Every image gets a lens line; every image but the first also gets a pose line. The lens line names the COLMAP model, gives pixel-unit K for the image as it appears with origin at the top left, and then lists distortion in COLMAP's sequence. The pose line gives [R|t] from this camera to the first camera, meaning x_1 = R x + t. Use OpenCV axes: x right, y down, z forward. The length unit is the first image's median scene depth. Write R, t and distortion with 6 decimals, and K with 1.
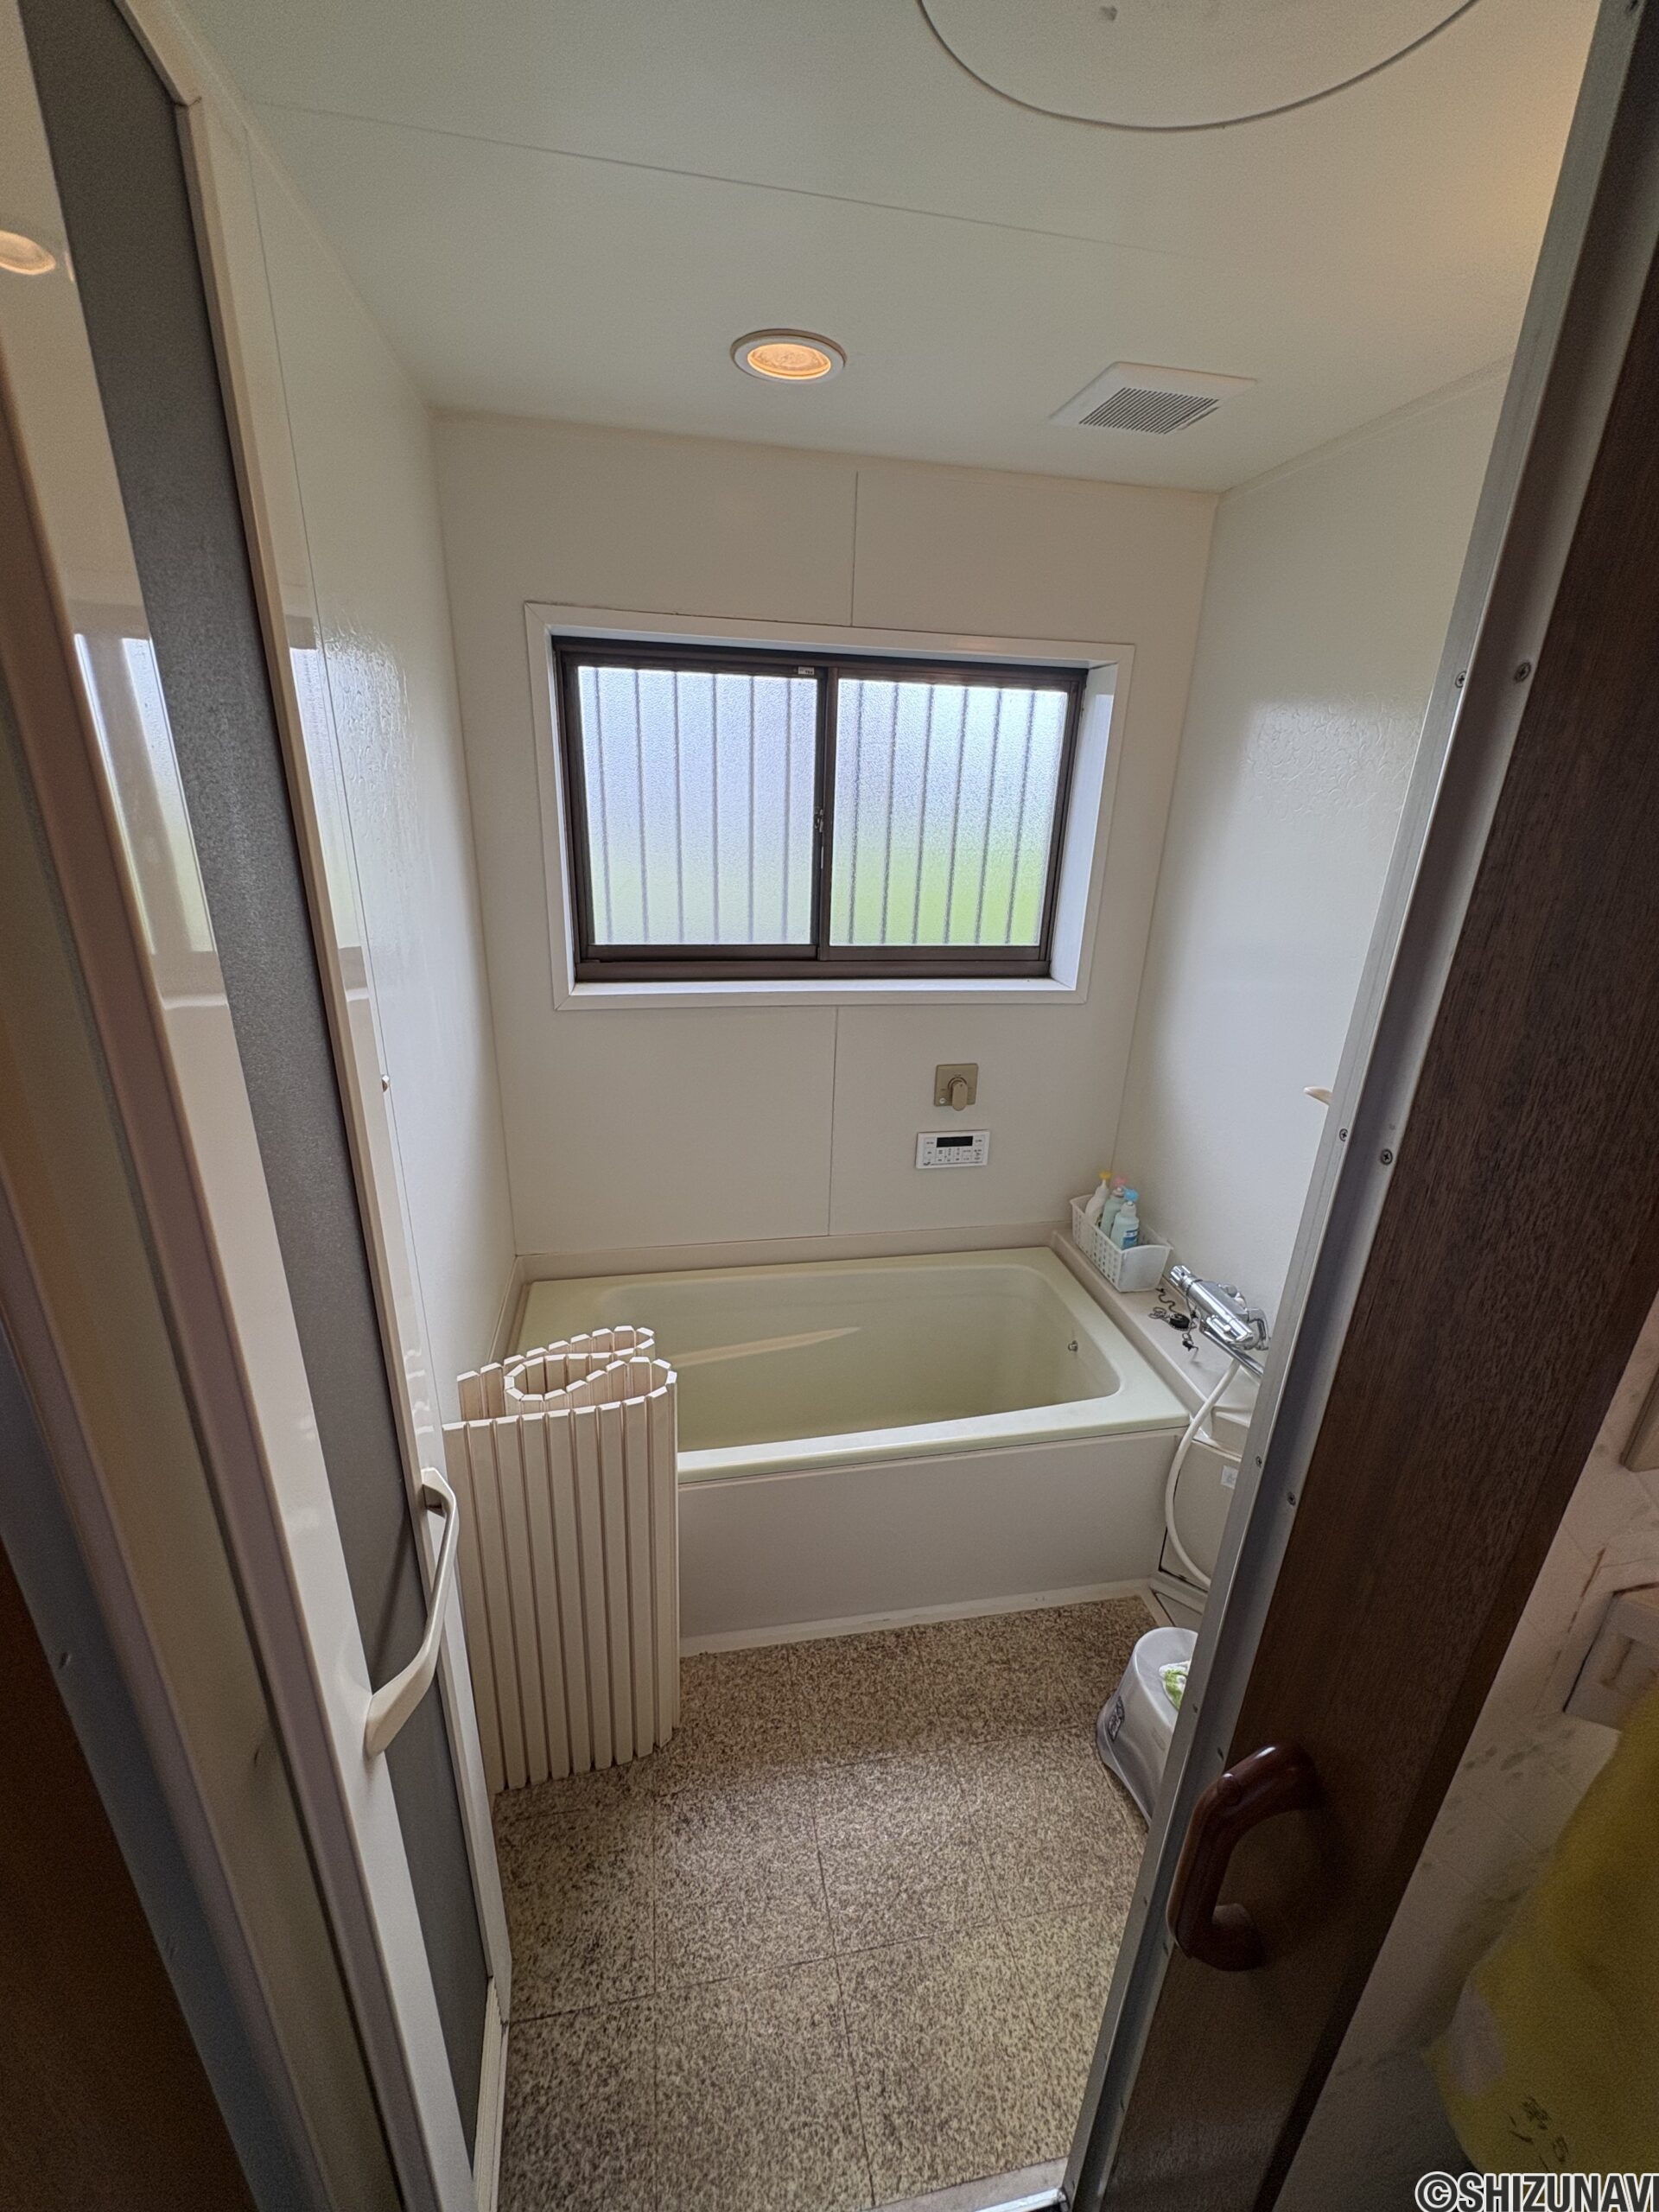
lens RADIAL K [[880.1, 0, 829.5], [0, 880.1, 1106.0], [0, 0, 1]] dist [0.000162, 0.000498]
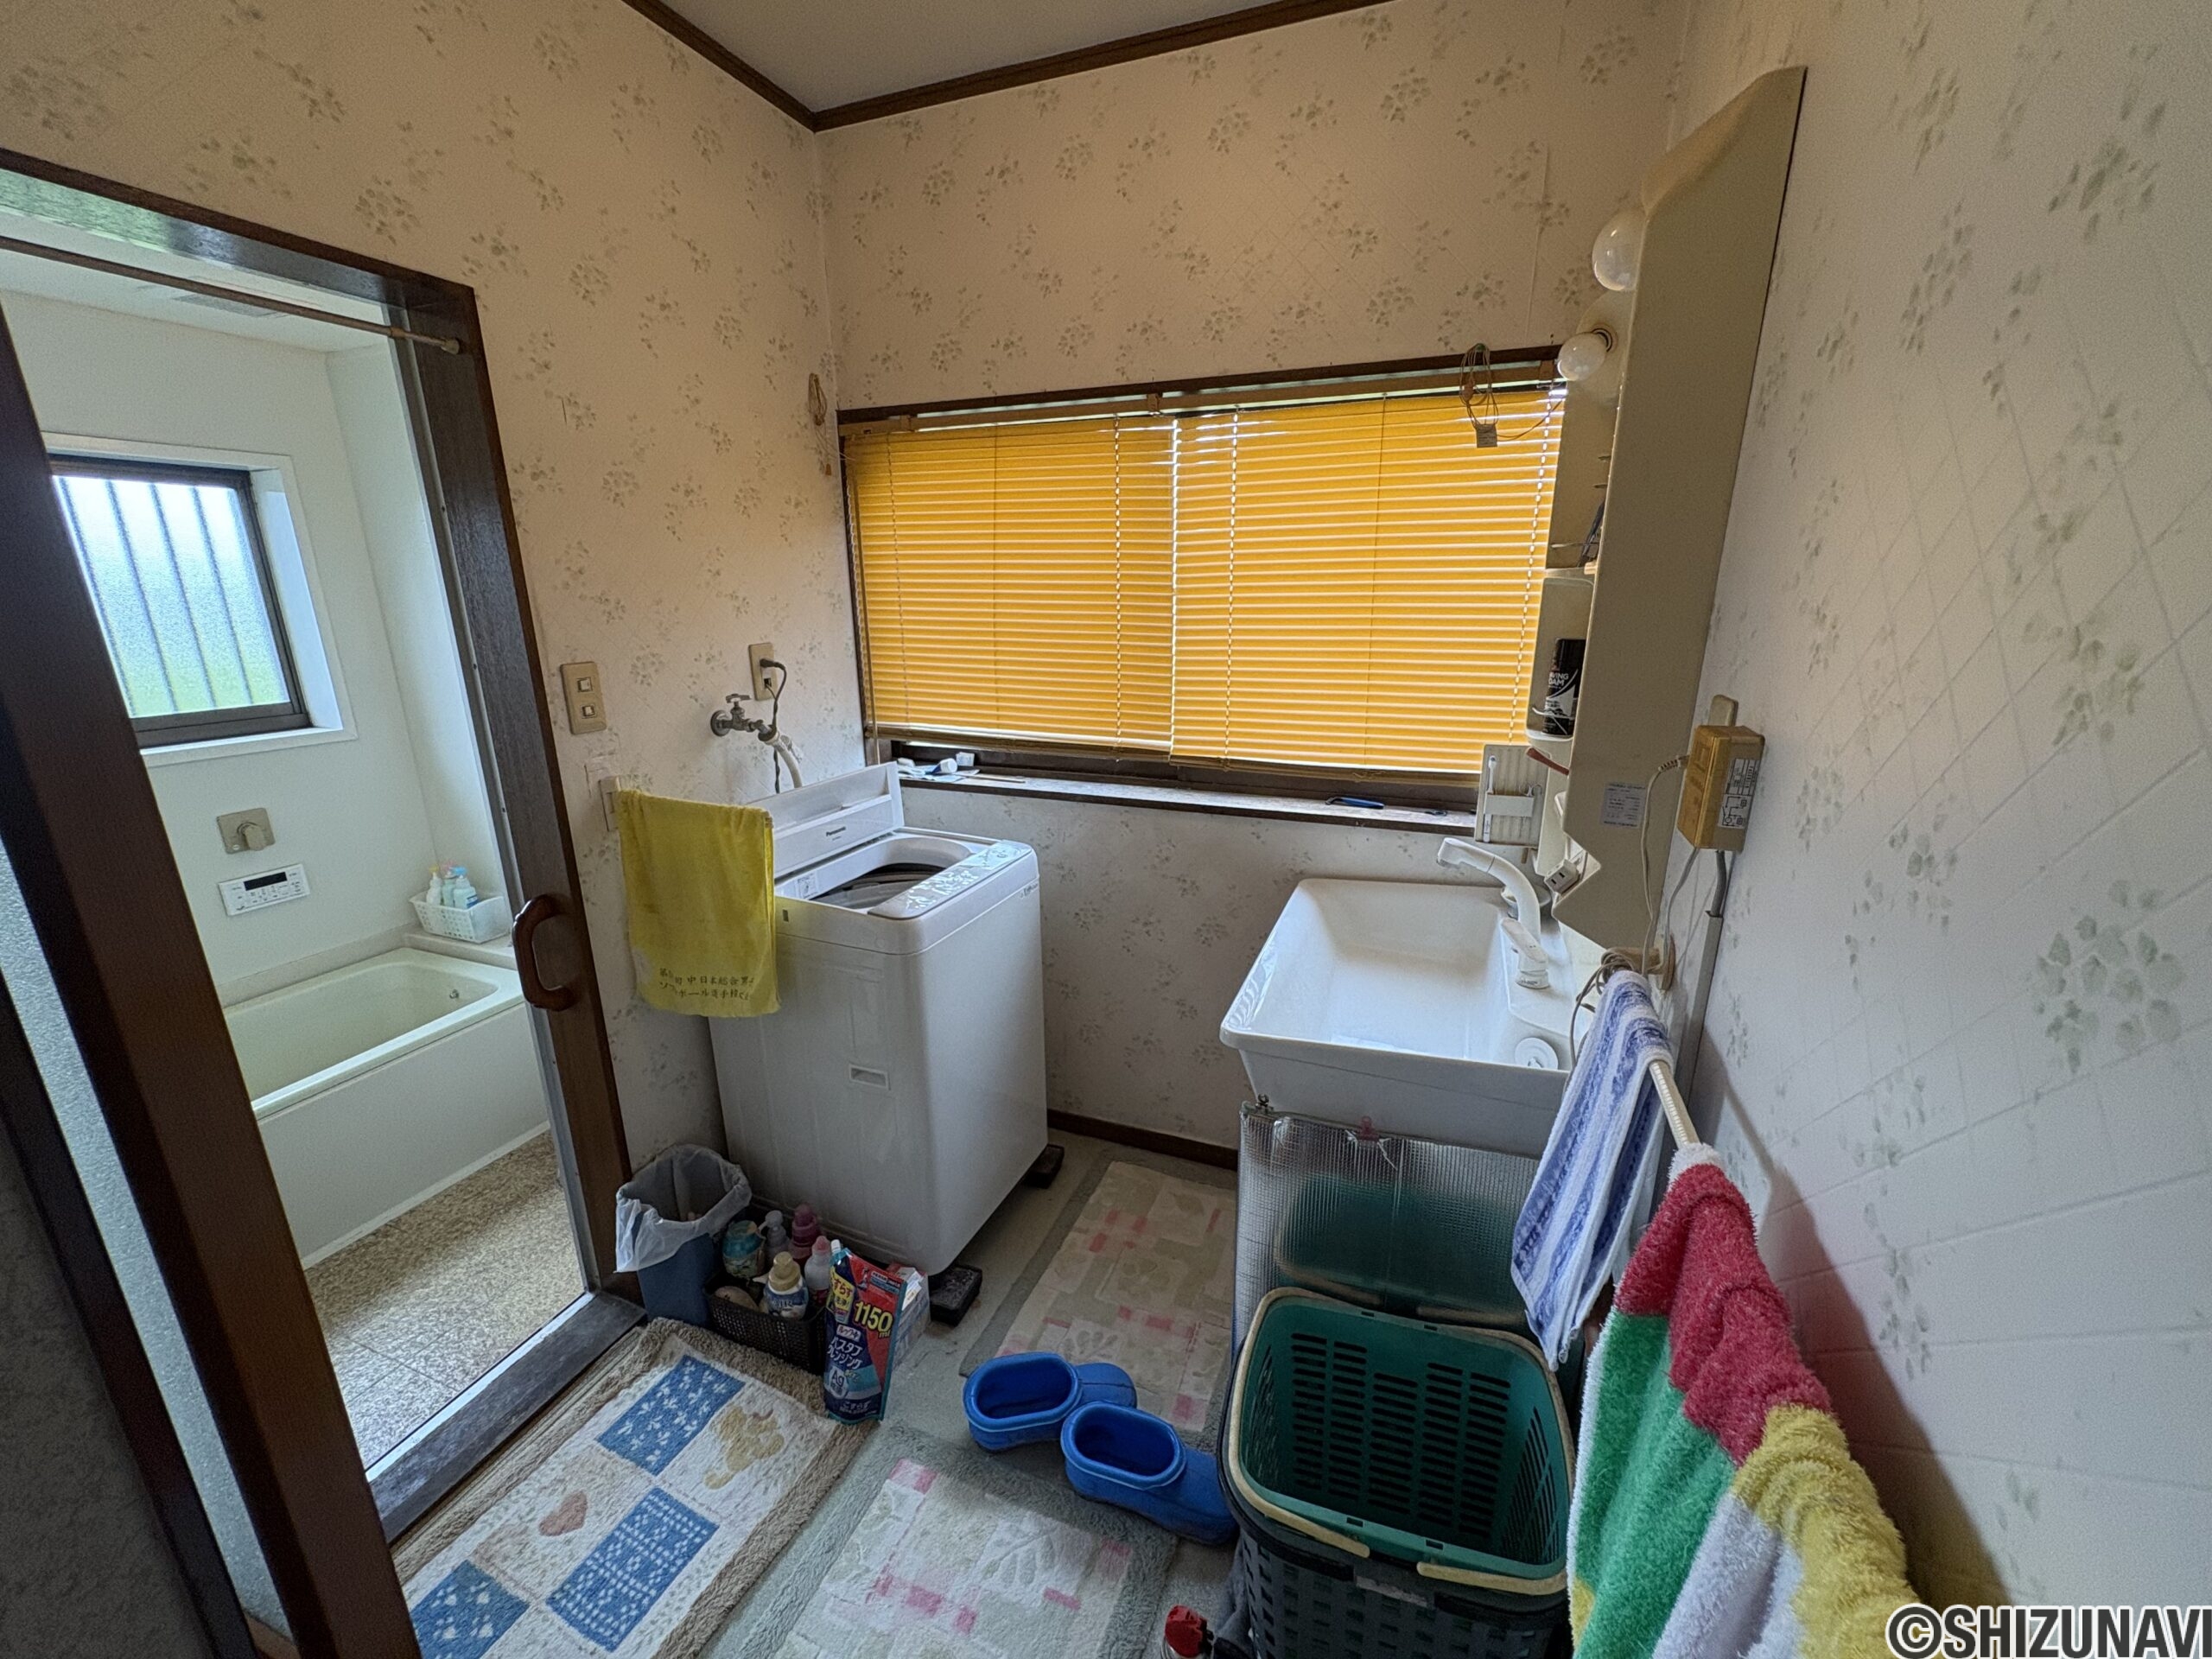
lens RADIAL K [[880.1, 0, 1104.5], [0, 880.1, 833.1], [0, 0, 1]] dist [0.000162, 0.000498]
pose [[0.536863, -0.265293, 0.800873, -0.168430], [0.318215, 0.942835, 0.099004, 0.216533], [-0.781356, 0.201698, 0.590593, -0.509725]]
